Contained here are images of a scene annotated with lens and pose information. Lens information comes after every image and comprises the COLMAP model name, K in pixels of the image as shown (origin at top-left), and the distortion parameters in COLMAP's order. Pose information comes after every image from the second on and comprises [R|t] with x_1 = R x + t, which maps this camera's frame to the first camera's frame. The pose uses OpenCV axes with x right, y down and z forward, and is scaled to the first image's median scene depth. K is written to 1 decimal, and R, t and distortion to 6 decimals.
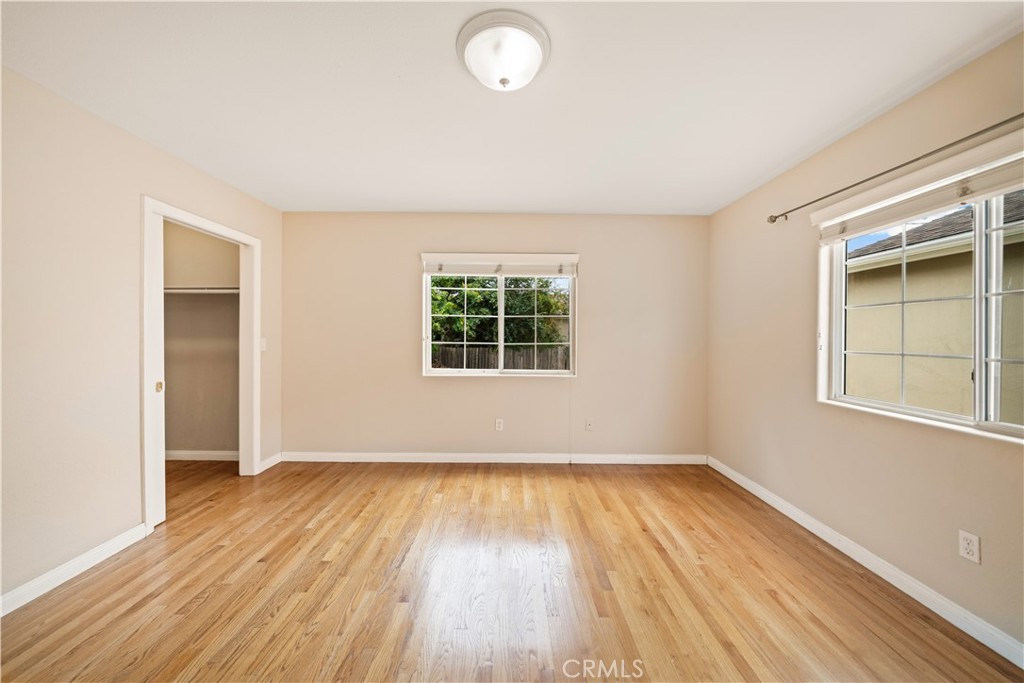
lens RADIAL K [[374.6, 0, 508.7], [0, 374.6, 336.6], [0, 0, 1]] dist [-0.002213, -0.000103]
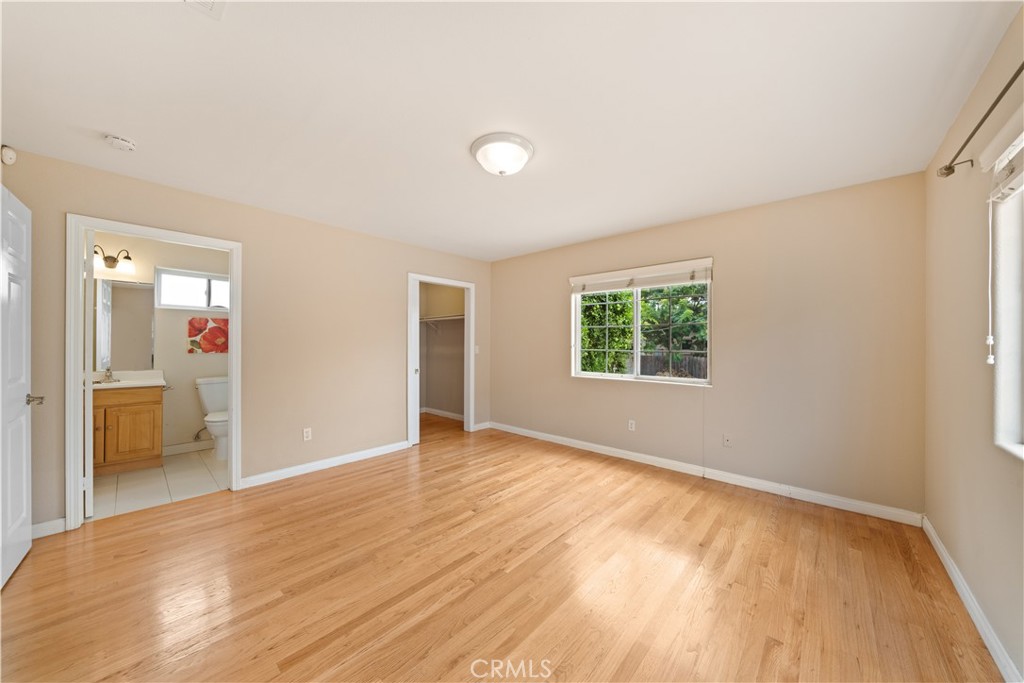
lens RADIAL K [[353.2, 0, 506.8], [0, 353.2, 339.8], [0, 0, 1]] dist [-0.006136, -0.000003]
pose [[0.736357, -0.011035, -0.676503, 0.460357], [-0.000620, 0.999856, -0.016985, 0.004704], [0.676592, 0.012927, 0.736244, -0.006683]]
